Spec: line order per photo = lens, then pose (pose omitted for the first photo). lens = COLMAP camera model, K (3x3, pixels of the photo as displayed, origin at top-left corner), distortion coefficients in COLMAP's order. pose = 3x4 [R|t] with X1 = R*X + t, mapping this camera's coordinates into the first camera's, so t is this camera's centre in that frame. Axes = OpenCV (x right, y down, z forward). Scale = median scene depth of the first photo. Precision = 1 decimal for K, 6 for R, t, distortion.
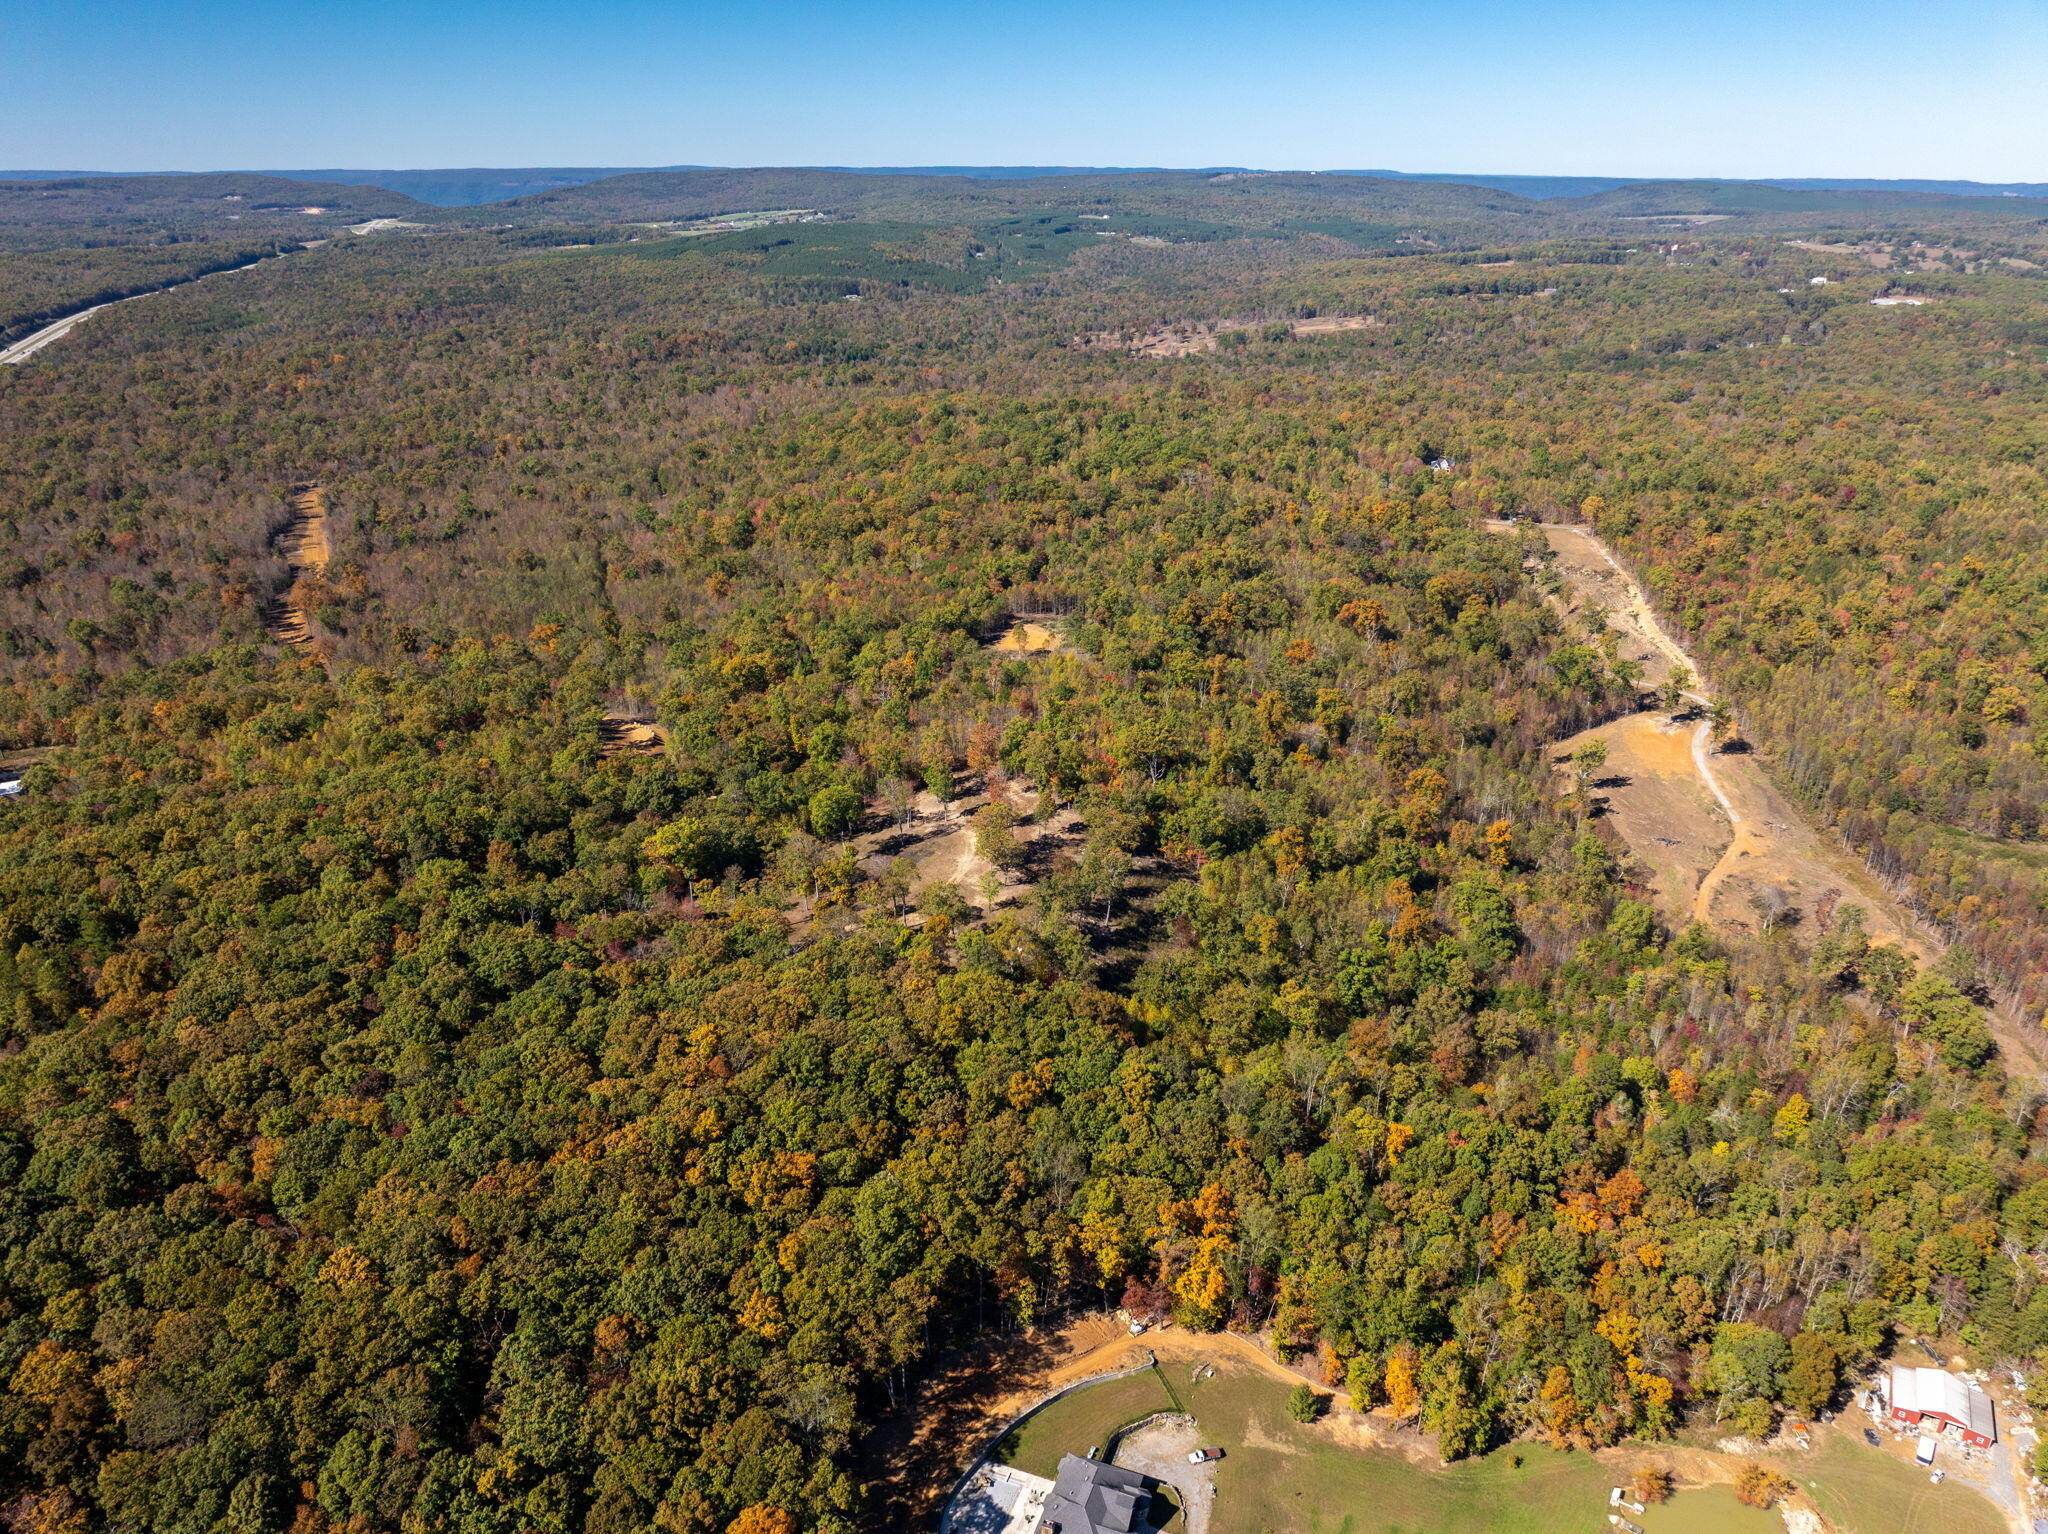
lens RADIAL K [[1476.7, 0, 1020.7], [0, 1476.7, 753.8], [0, 0, 1]] dist [-0.062452, 0.013351]
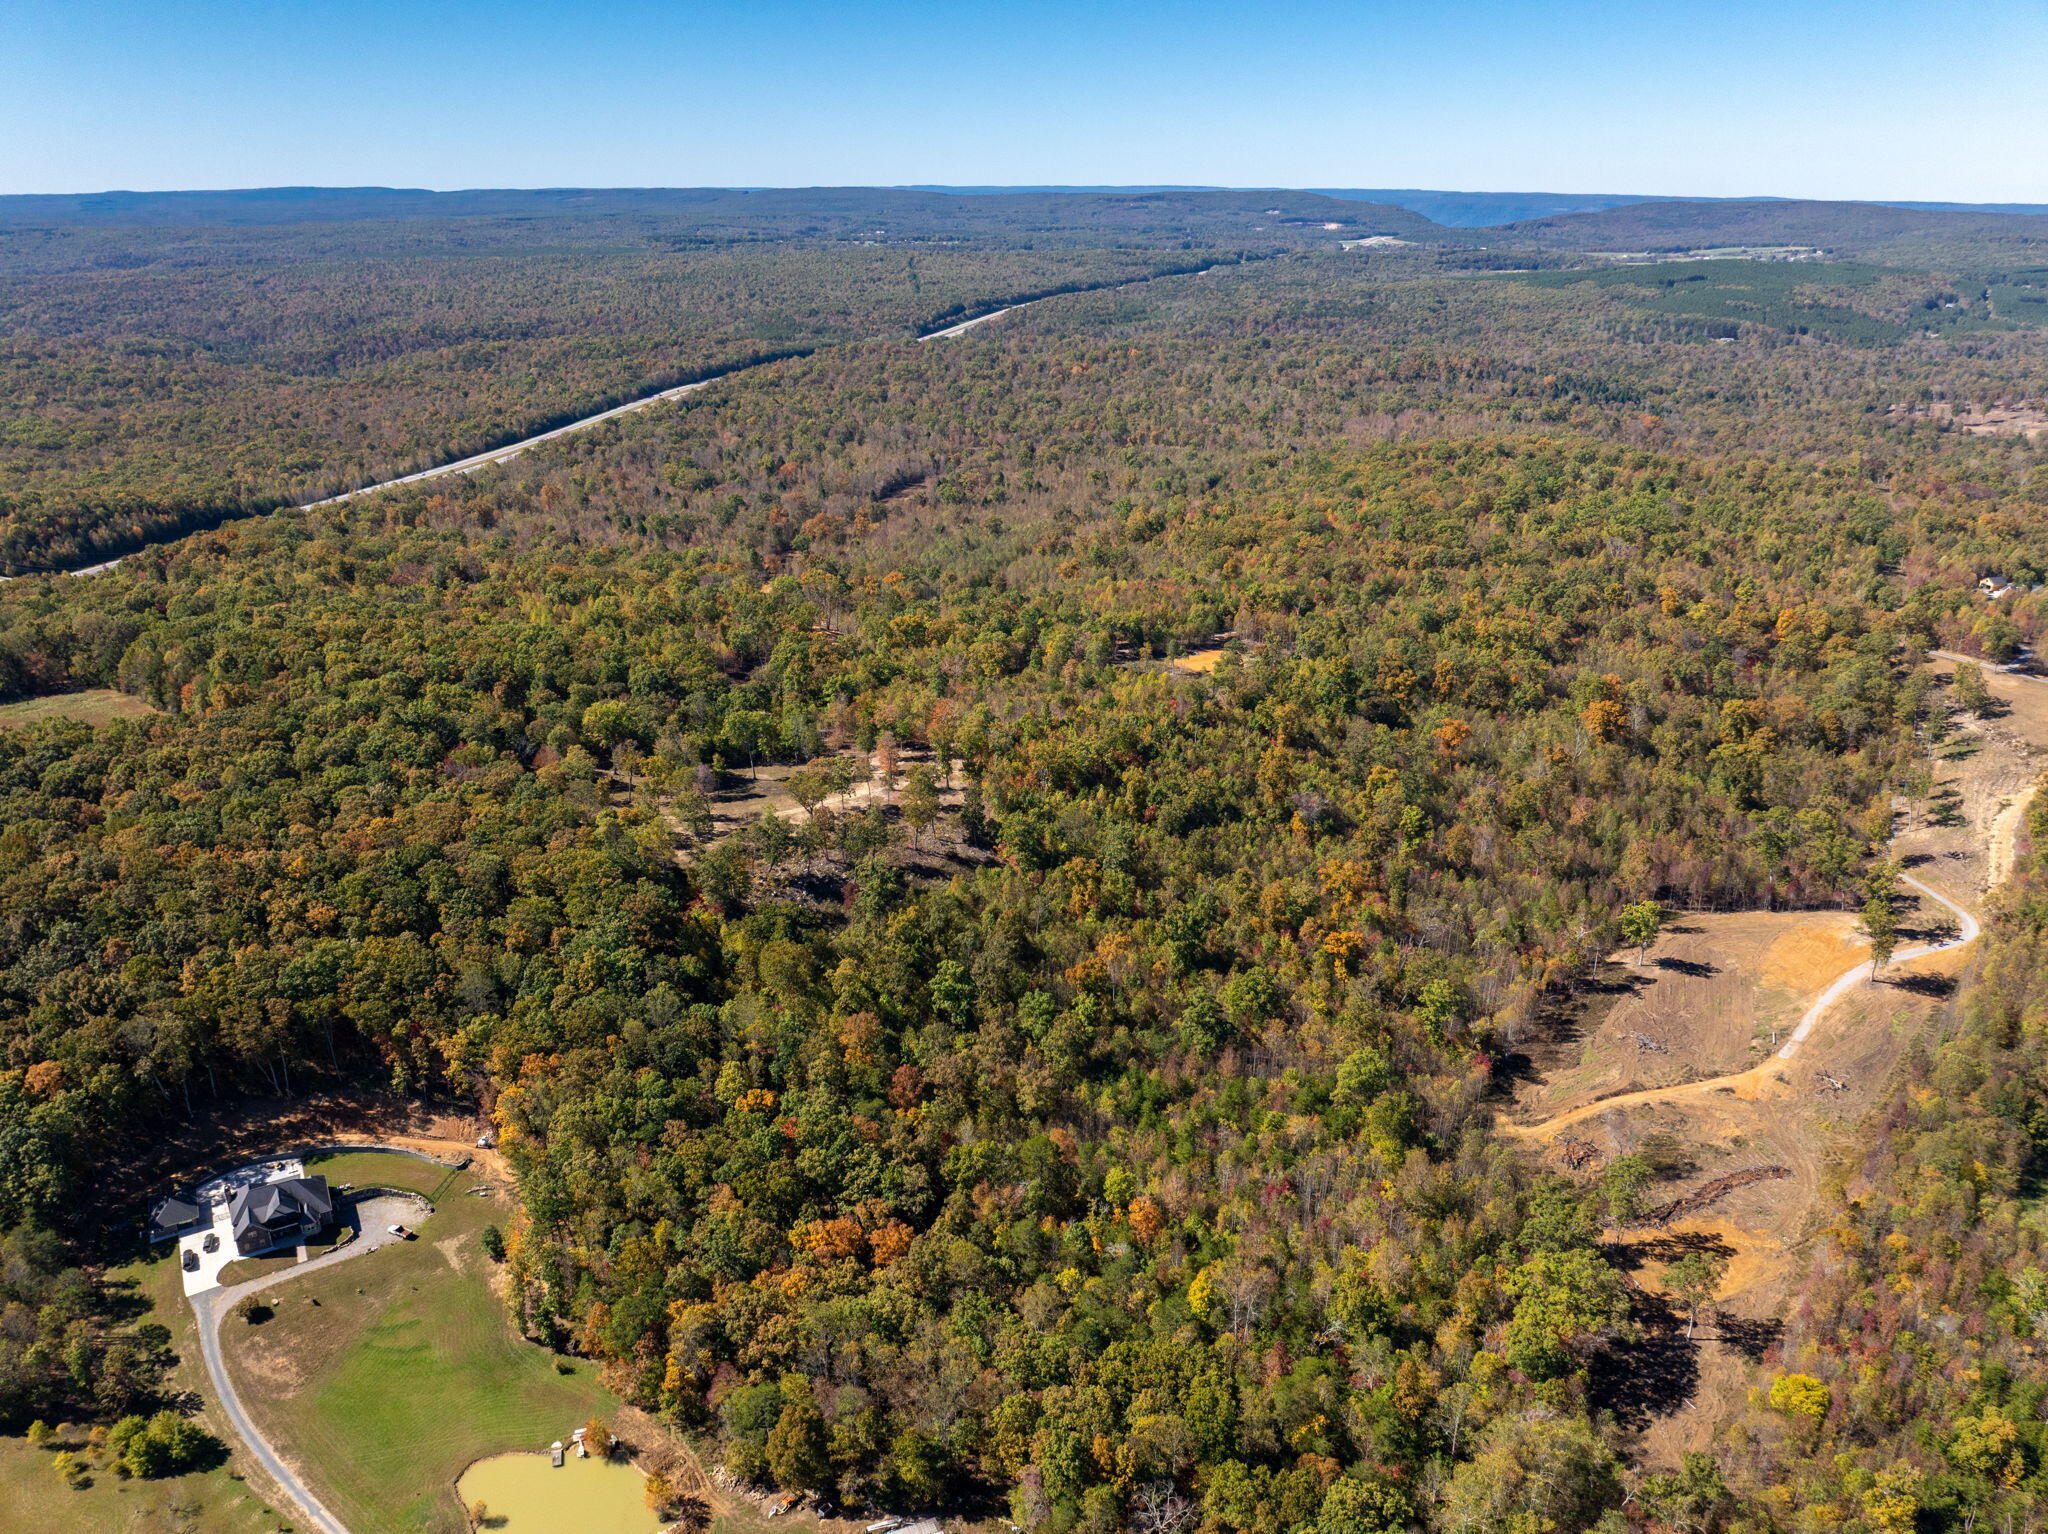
lens RADIAL K [[1476.7, 0, 1022.6], [0, 1476.7, 779.3], [0, 0, 1]] dist [-0.062452, 0.013351]
pose [[0.764191, 0.239213, -0.598990, 0.539735], [-0.239050, 0.967586, 0.081437, -0.053068], [0.599055, 0.080955, 0.796605, 0.139457]]
